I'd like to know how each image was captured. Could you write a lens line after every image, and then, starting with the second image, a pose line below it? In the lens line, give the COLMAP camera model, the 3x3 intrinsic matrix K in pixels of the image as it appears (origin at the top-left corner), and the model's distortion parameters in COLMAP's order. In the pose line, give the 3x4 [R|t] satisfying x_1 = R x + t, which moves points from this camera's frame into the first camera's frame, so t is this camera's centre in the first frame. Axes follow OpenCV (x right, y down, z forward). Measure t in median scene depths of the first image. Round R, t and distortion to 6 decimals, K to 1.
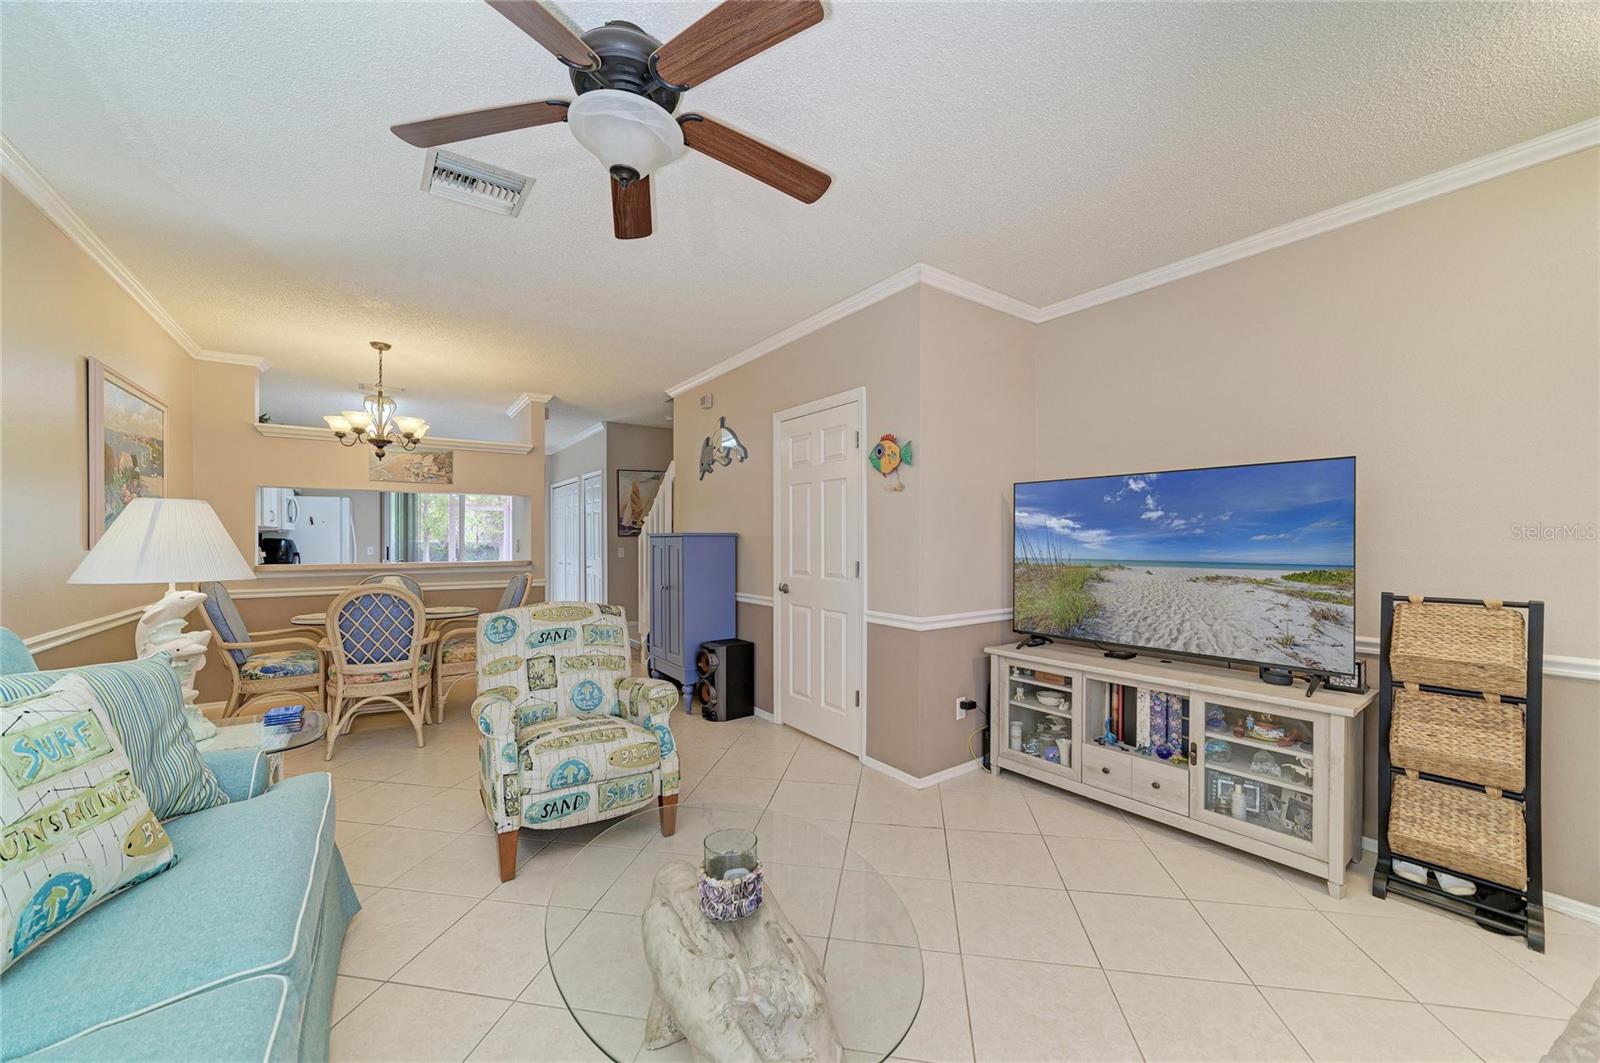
lens RADIAL K [[606.7, 0, 807.4], [0, 606.7, 546.7], [0, 0, 1]] dist [-0.007519, 0.000730]
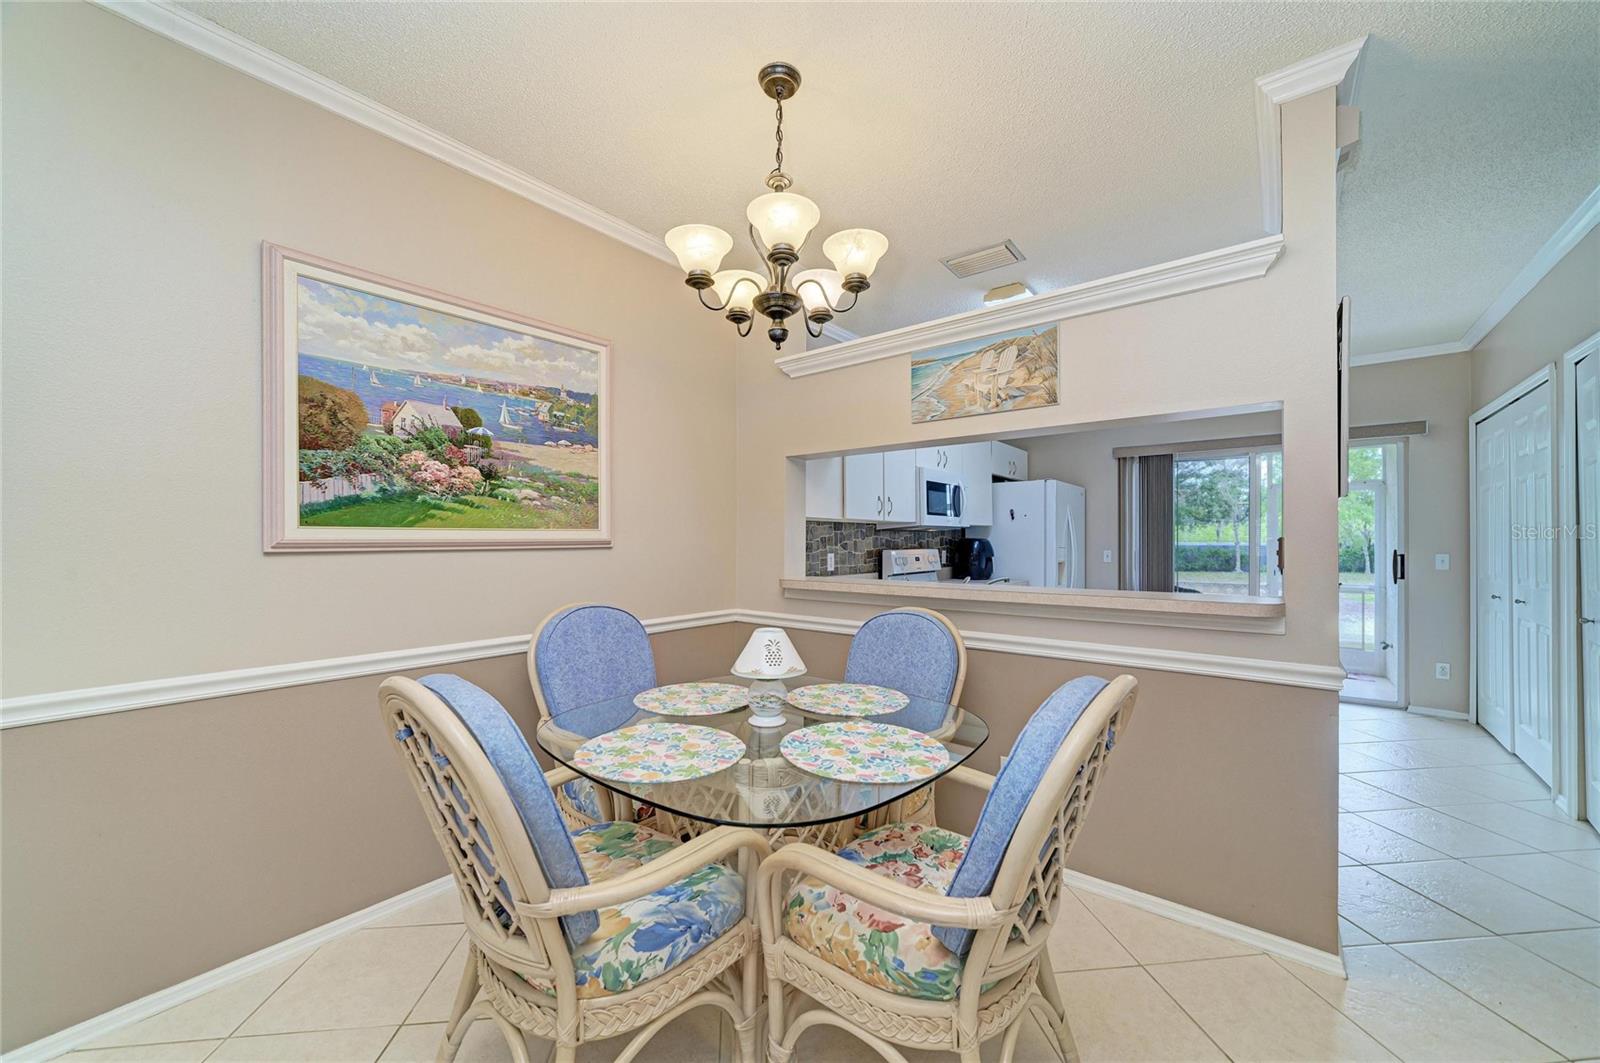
lens RADIAL K [[606.7, 0, 806.1], [0, 606.7, 543.7], [0, 0, 1]] dist [-0.007519, 0.000730]
pose [[0.272656, 0.004162, -0.962103, -0.366923], [-0.012973, 0.999916, 0.000650, -0.009134], [0.962024, 0.012304, 0.272687, 1.132927]]
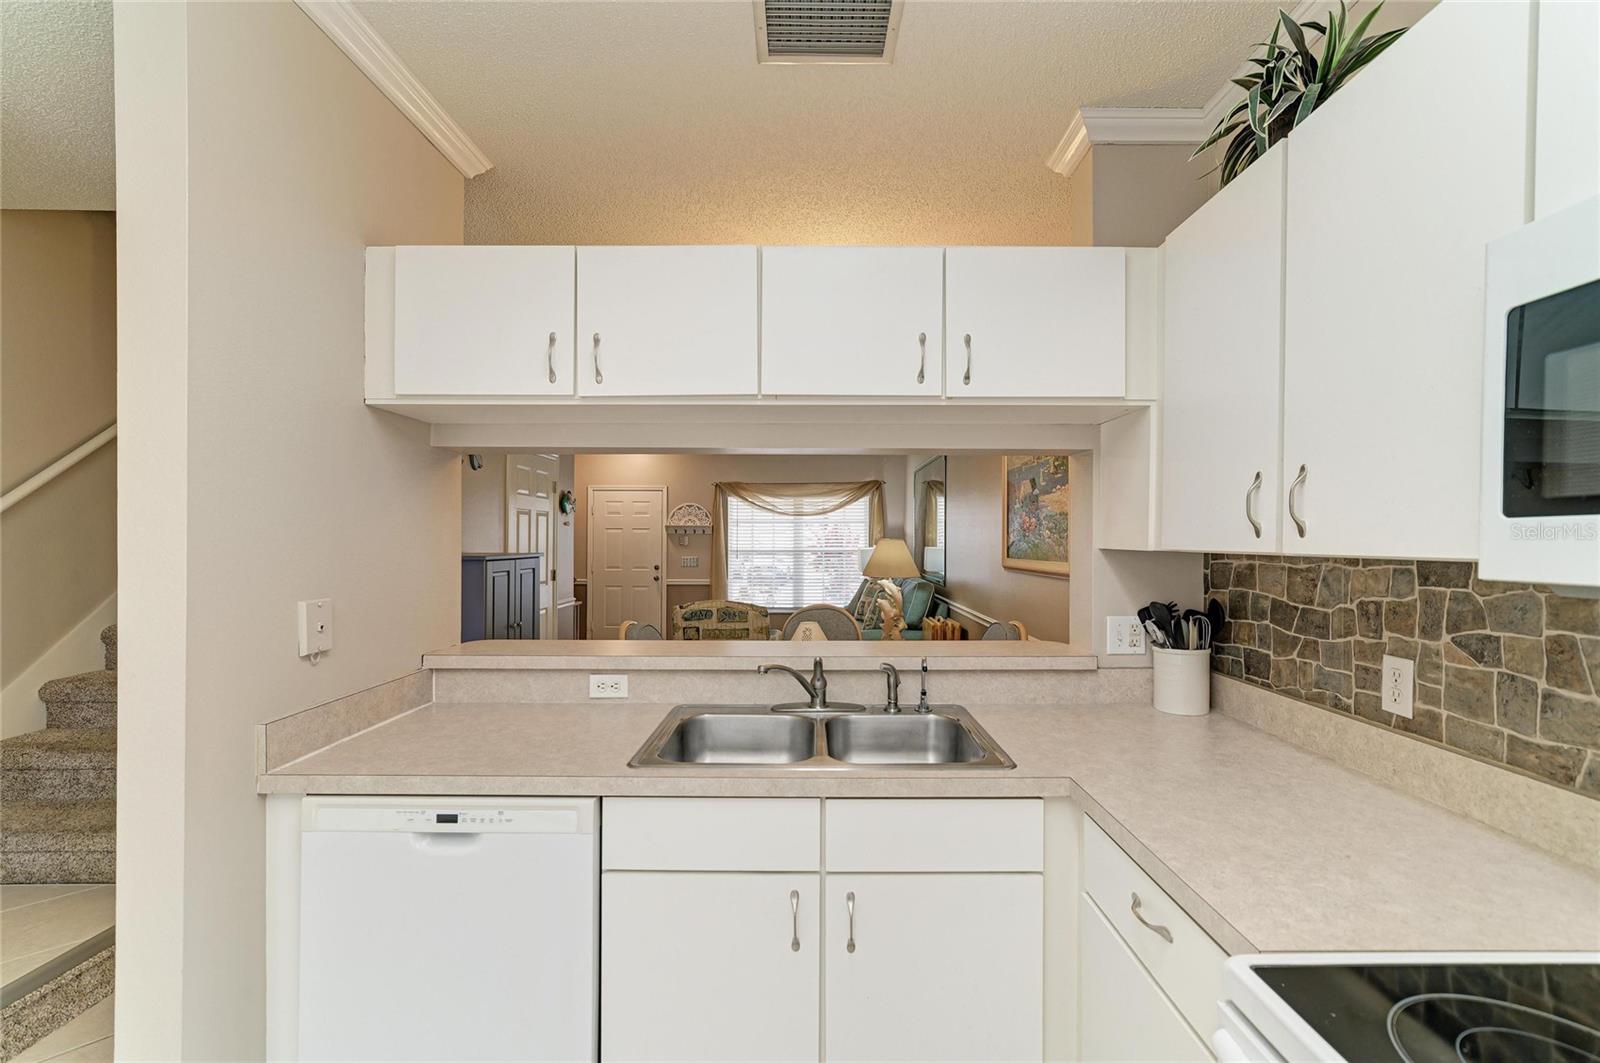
lens RADIAL K [[669.0, 0, 819.7], [0, 669.0, 543.9], [0, 0, 1]] dist [-0.010693, 0.005393]
pose [[-0.818173, -0.007335, 0.574925, -1.400782], [0.003922, 0.999824, 0.018336, -0.064904], [-0.574958, 0.017257, -0.818001, 1.994988]]
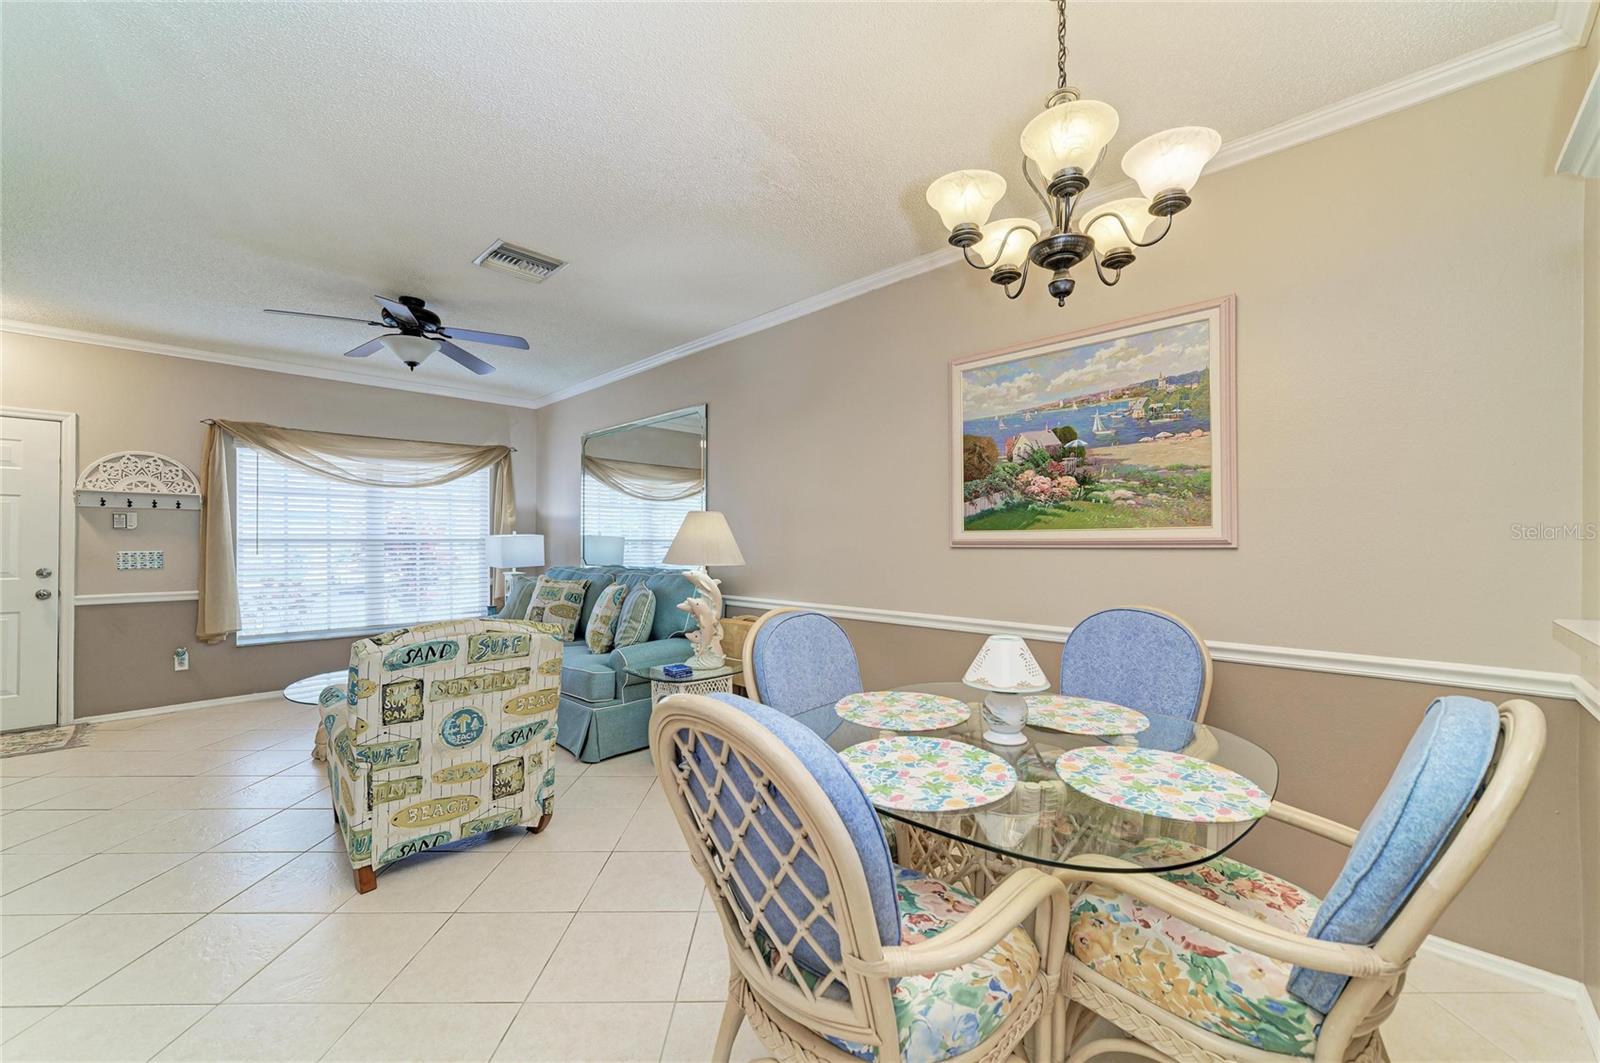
lens RADIAL K [[629.1, 0, 794.0], [0, 629.1, 535.6], [0, 0, 1]] dist [-0.009143, 0.002966]
pose [[-0.986321, -0.005110, -0.164756, -0.621527], [-0.005754, 0.999978, 0.003433, -0.013191], [0.164734, 0.004334, -0.986328, 1.668374]]
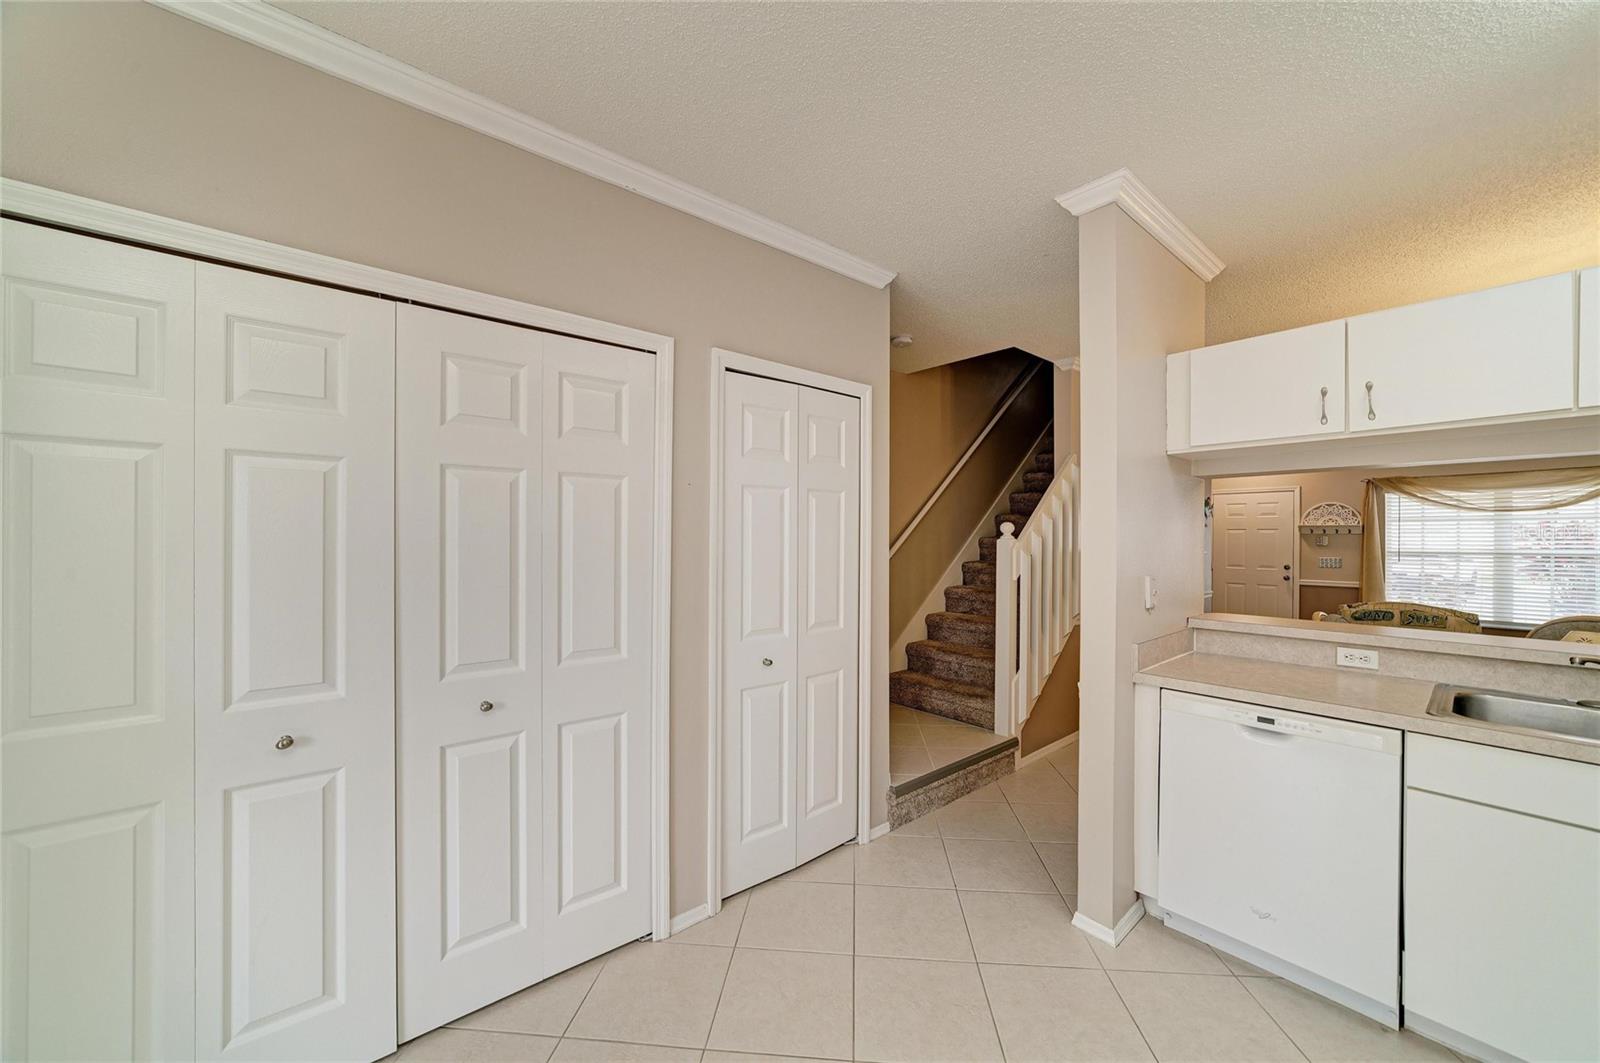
lens RADIAL K [[585.2, 0, 821.2], [0, 585.2, 538.4], [0, 0, 1]] dist [-0.005923, 0.000670]
pose [[-0.092491, -0.002705, 0.995710, -1.488309], [0.010296, 0.999940, 0.003672, -0.068581], [-0.995660, 0.010591, -0.092457, 2.257115]]
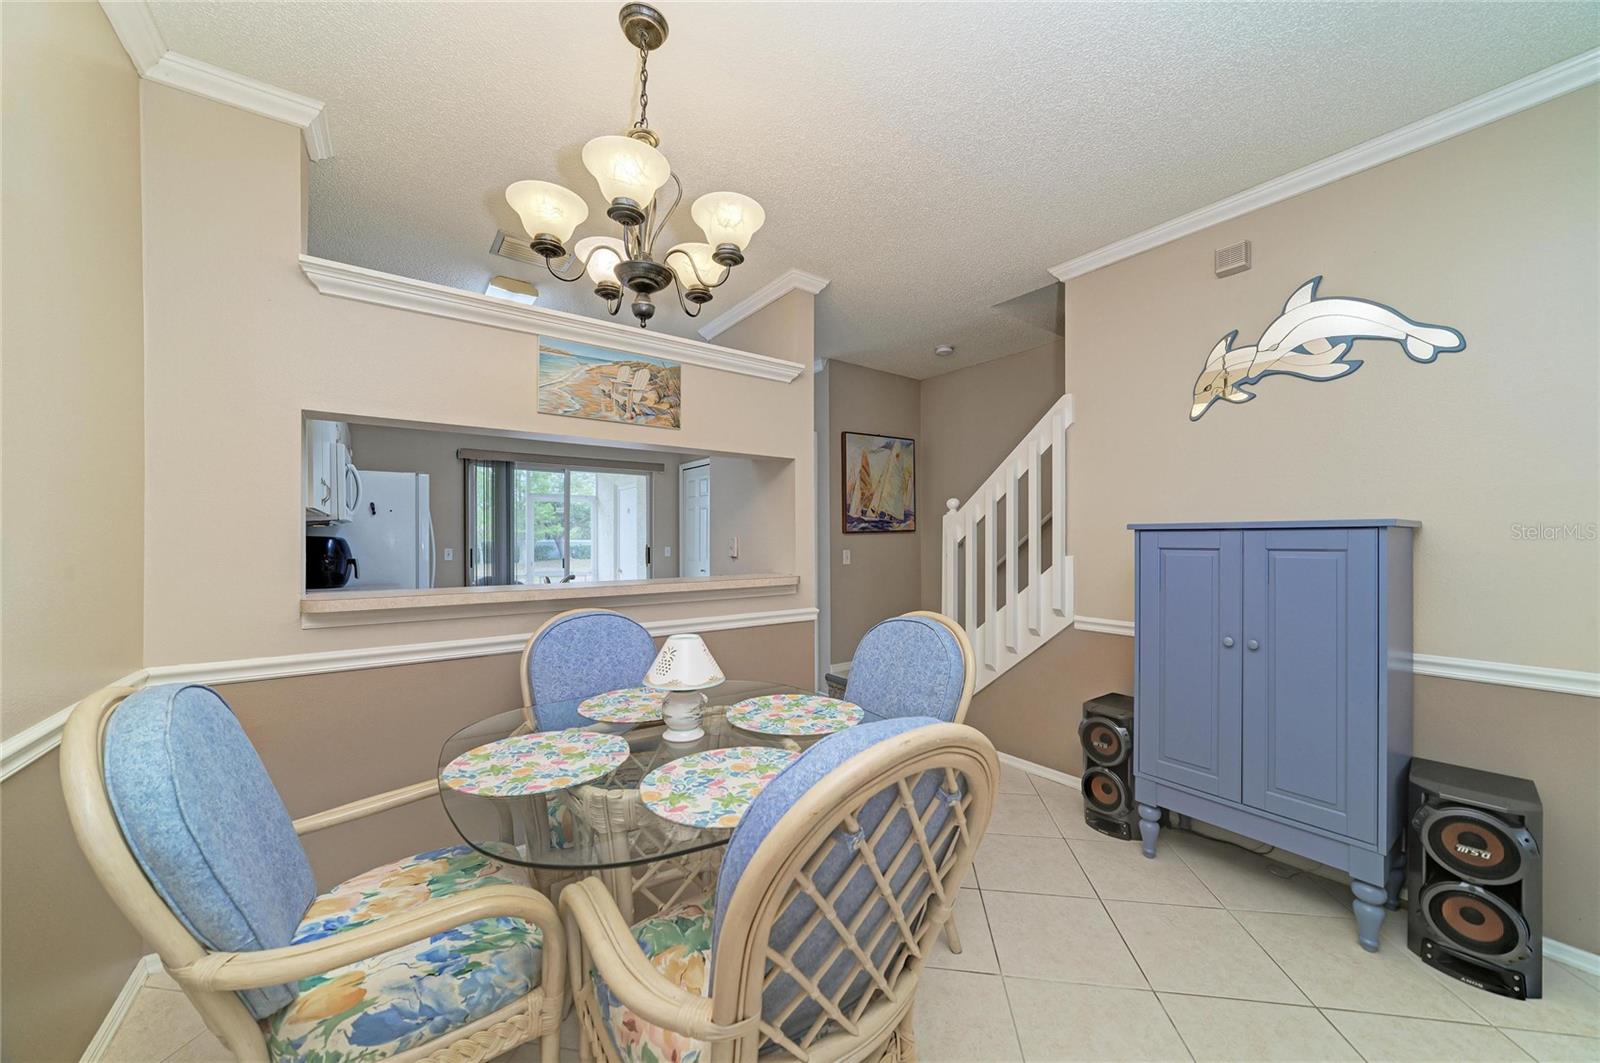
lens RADIAL K [[565.0, 0, 806.1], [0, 565.0, 545.7], [0, 0, 1]] dist [-0.010682, 0.001609]
pose [[0.999794, -0.000527, 0.020285, -0.767374], [0.000539, 1.000000, -0.000614, -0.006429], [-0.020285, 0.000625, 0.999794, 0.810112]]
